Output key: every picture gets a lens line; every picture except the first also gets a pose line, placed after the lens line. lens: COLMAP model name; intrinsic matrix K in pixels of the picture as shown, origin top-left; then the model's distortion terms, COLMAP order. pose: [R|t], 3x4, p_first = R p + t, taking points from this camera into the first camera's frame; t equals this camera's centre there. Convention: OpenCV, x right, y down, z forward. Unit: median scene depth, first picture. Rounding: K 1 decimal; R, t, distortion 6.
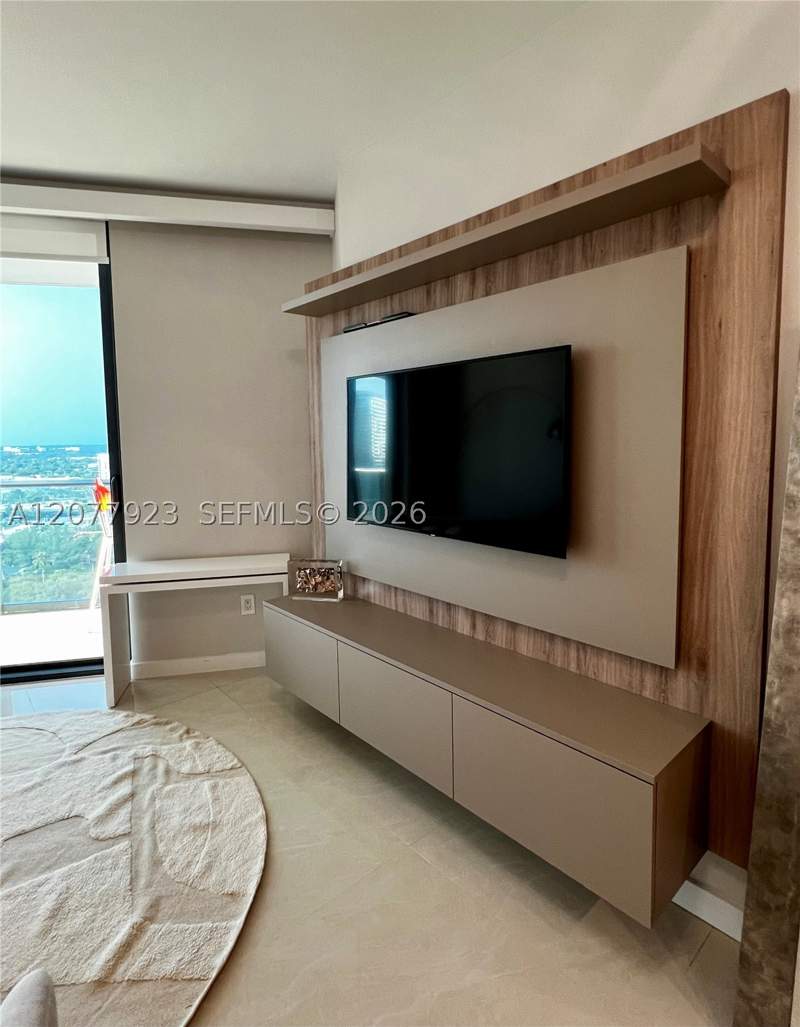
lens RADIAL K [[542.0, 0, 410.9], [0, 542.0, 478.9], [0, 0, 1]] dist [-0.002222, 0.000573]
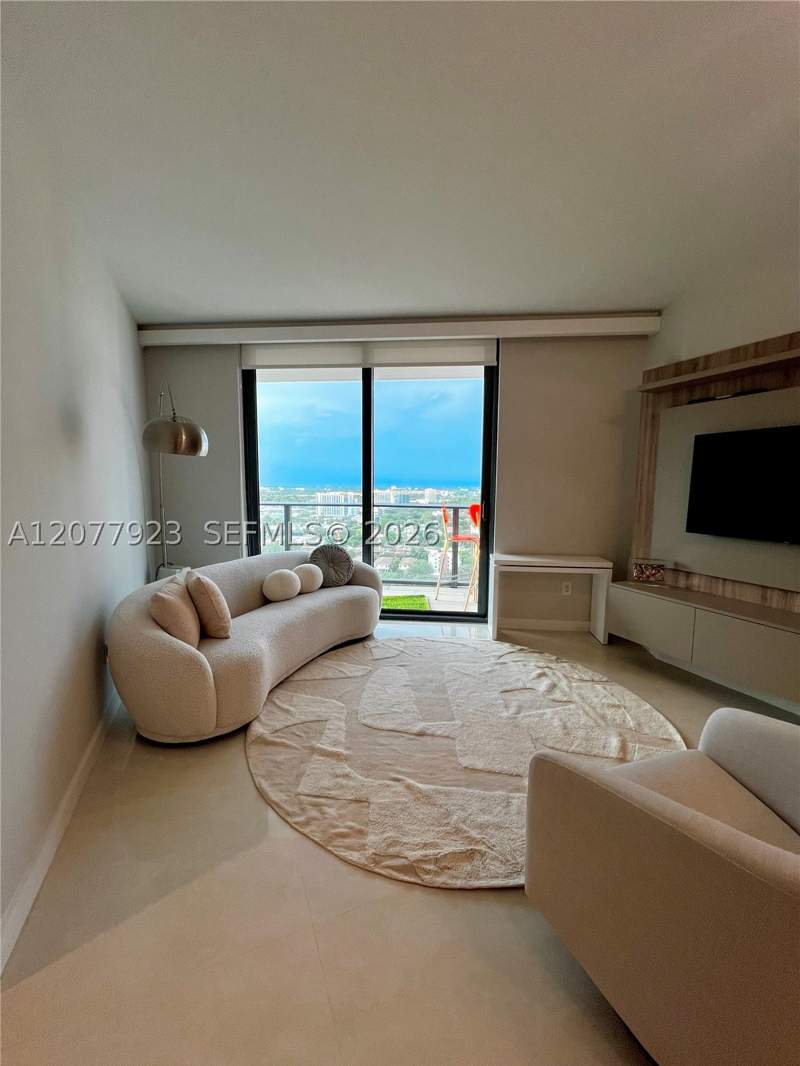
lens RADIAL K [[433.1, 0, 396.5], [0, 433.1, 529.3], [0, 0, 1]] dist [-0.001432, 0.000288]
pose [[0.946504, 0.052857, -0.318334, -0.519991], [-0.043662, 0.998399, 0.035956, 0.063595], [0.319725, -0.020133, 0.947297, -0.394150]]
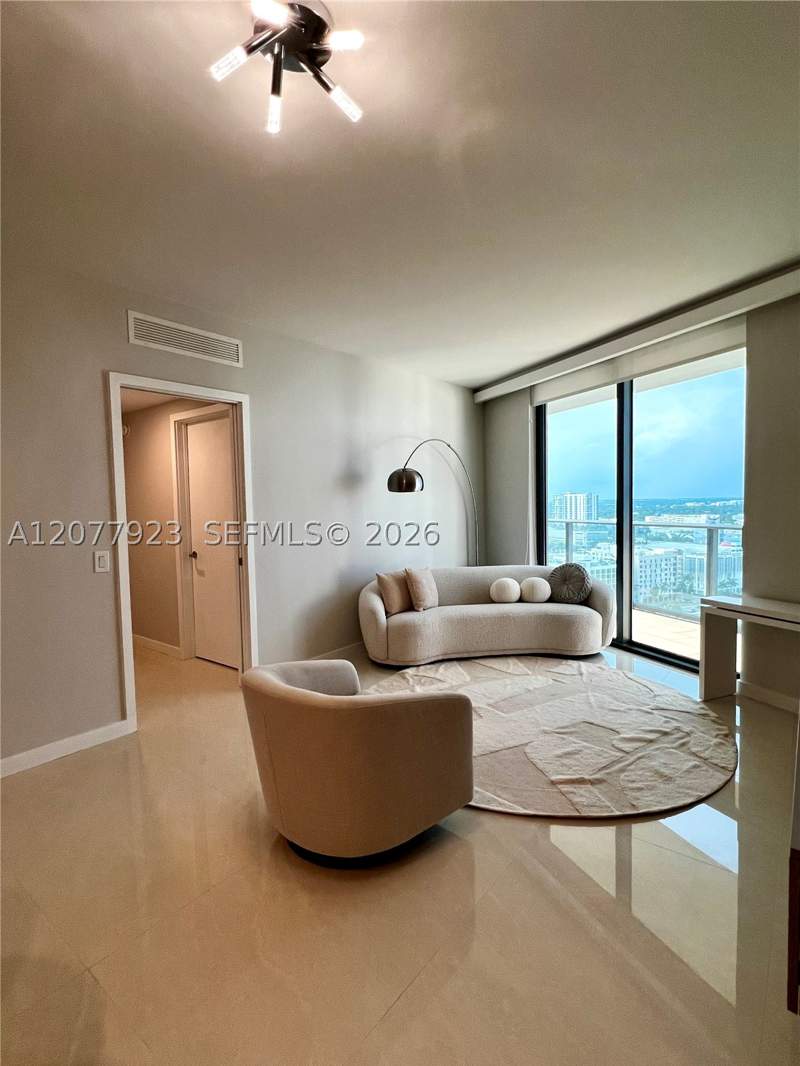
lens RADIAL K [[527.0, 0, 397.5], [0, 527.0, 534.9], [0, 0, 1]] dist [0.006881, 0.000384]
pose [[0.158427, 0.070515, -0.984849, 0.654895], [-0.054192, 0.996564, 0.062637, -0.014357], [0.985882, 0.043448, 0.161704, 0.072575]]
